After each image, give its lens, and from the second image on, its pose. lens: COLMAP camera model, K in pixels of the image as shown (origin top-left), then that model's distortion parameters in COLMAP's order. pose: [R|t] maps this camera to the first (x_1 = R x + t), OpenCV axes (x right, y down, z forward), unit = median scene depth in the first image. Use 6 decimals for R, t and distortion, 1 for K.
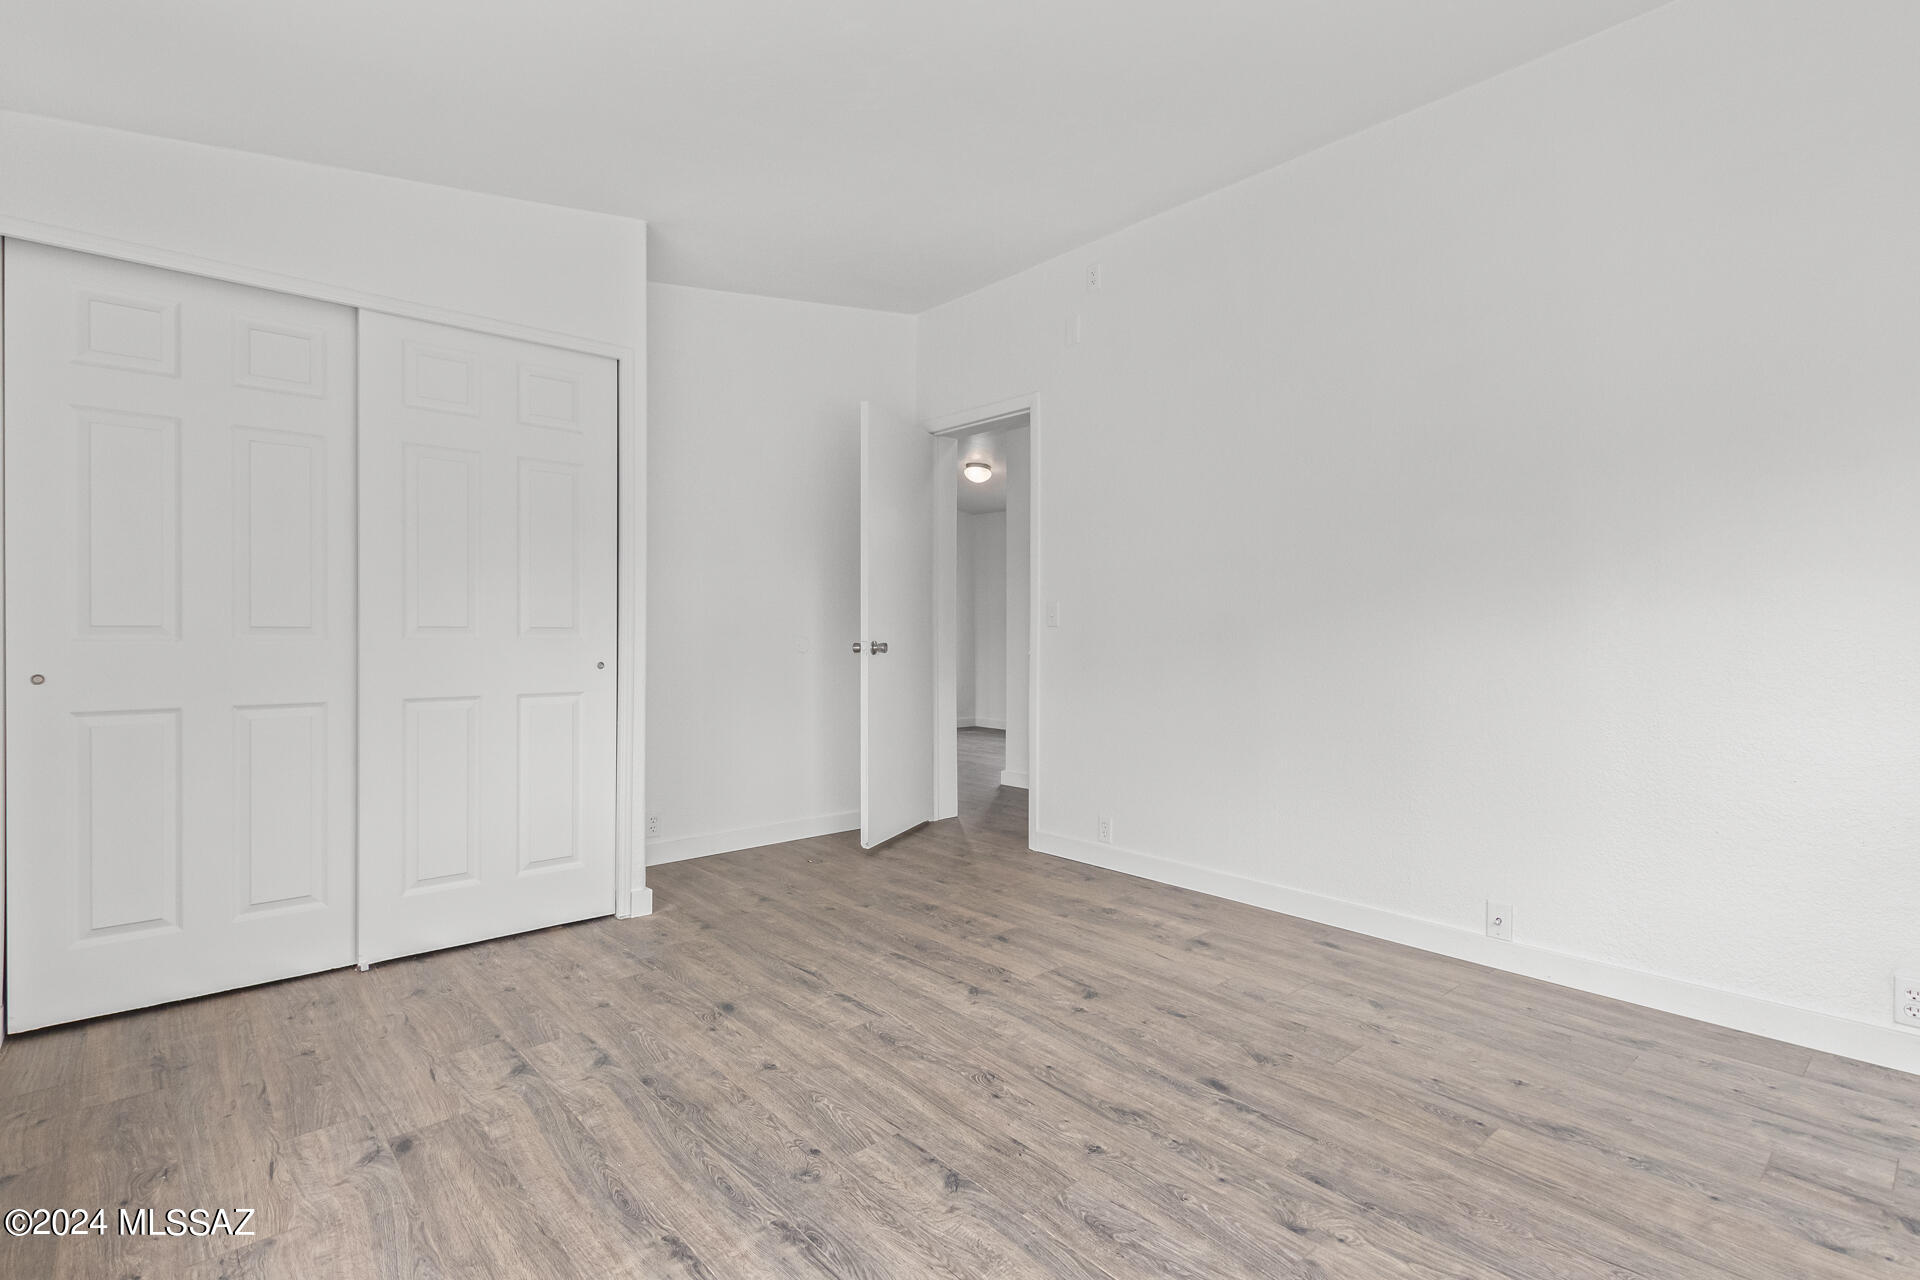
lens RADIAL K [[919.2, 0, 966.5], [0, 919.2, 638.8], [0, 0, 1]] dist [0.023584, -0.000076]
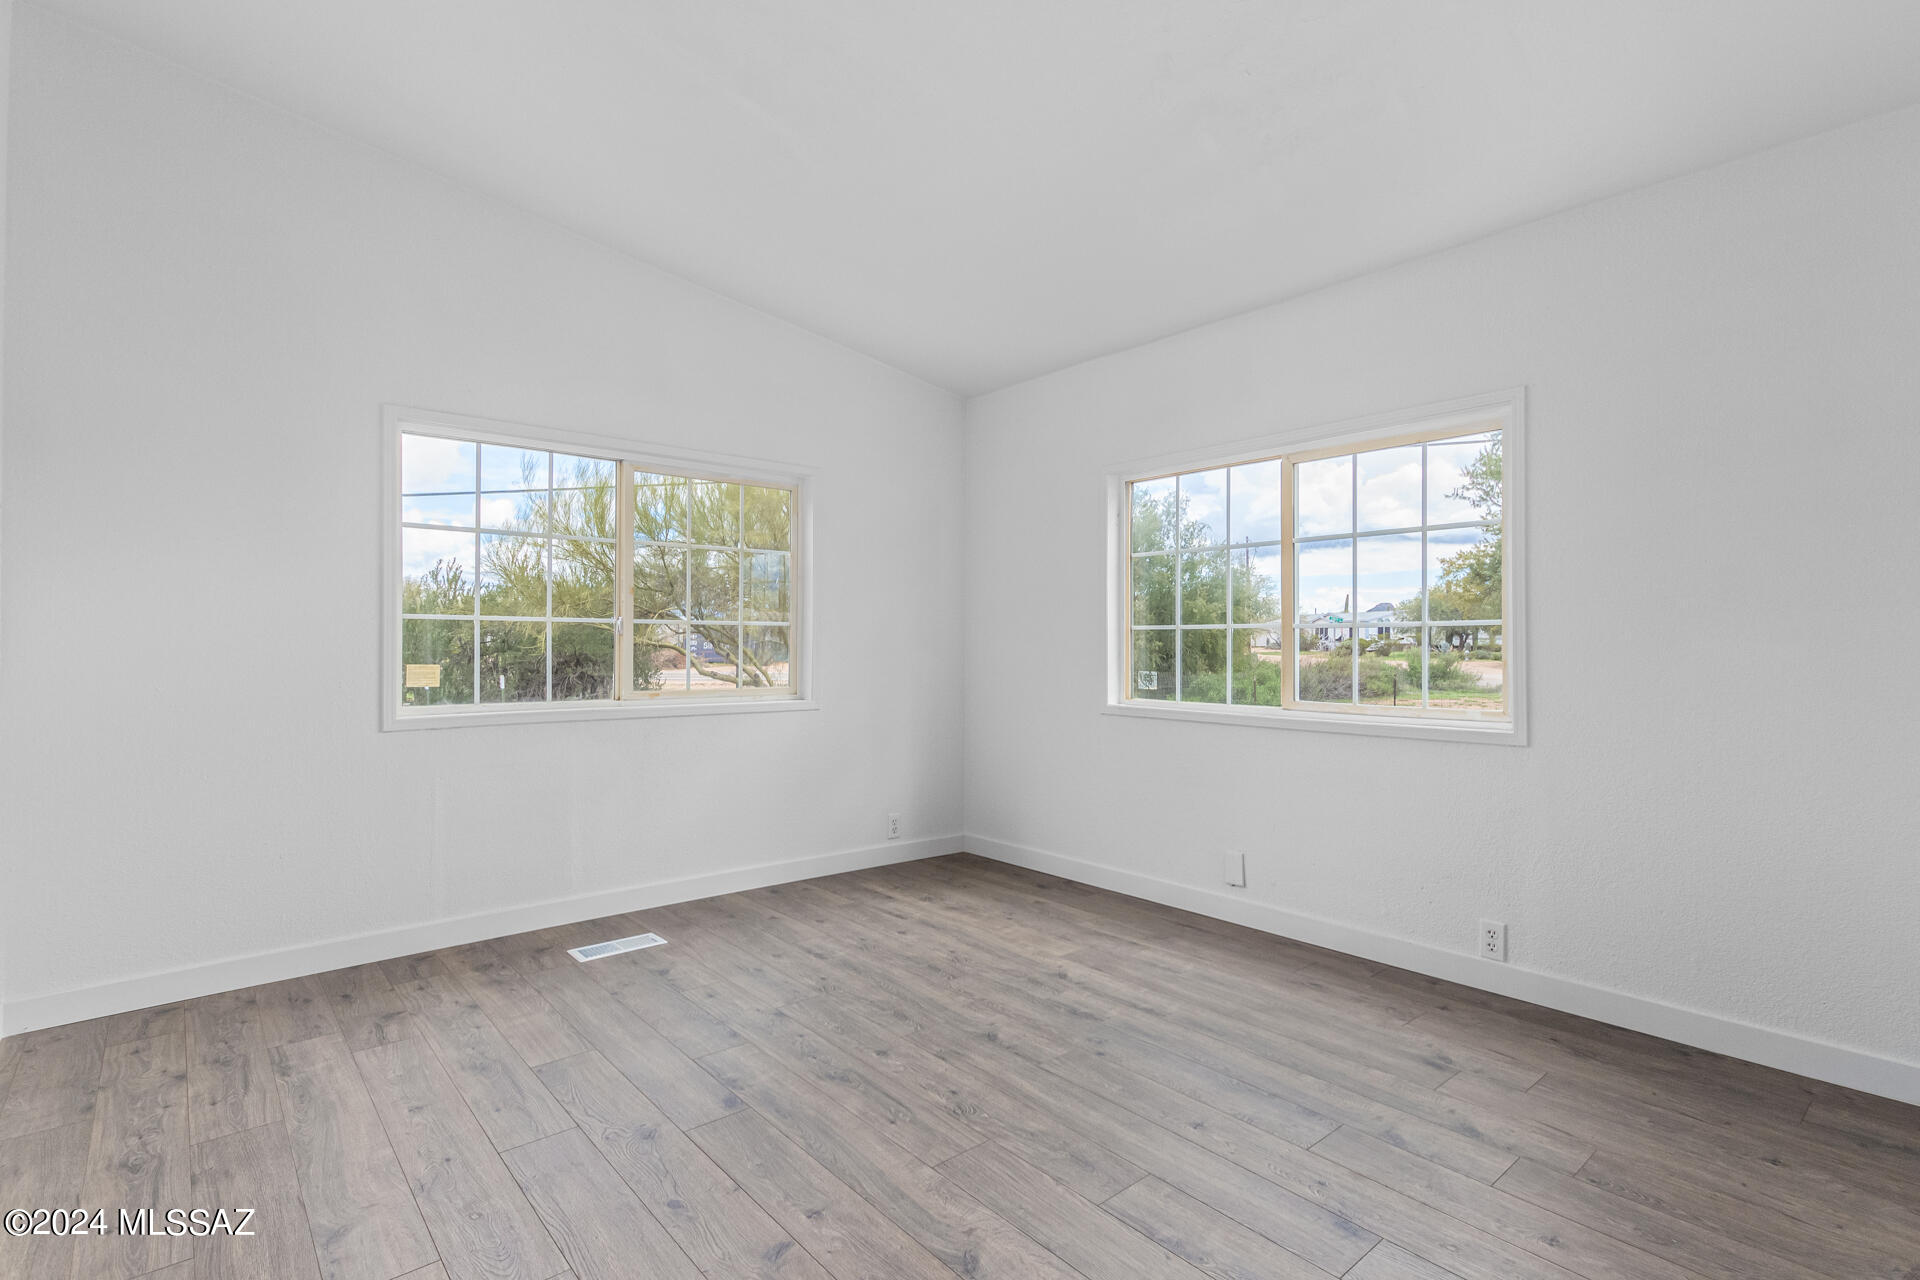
lens RADIAL K [[919.2, 0, 966.5], [0, 919.2, 638.8], [0, 0, 1]] dist [0.023584, -0.000076]
pose [[-0.999871, -0.005279, 0.015155, 0.005036], [-0.005209, 0.999976, 0.004654, -0.025538], [-0.015179, 0.004574, -0.999874, 2.160627]]
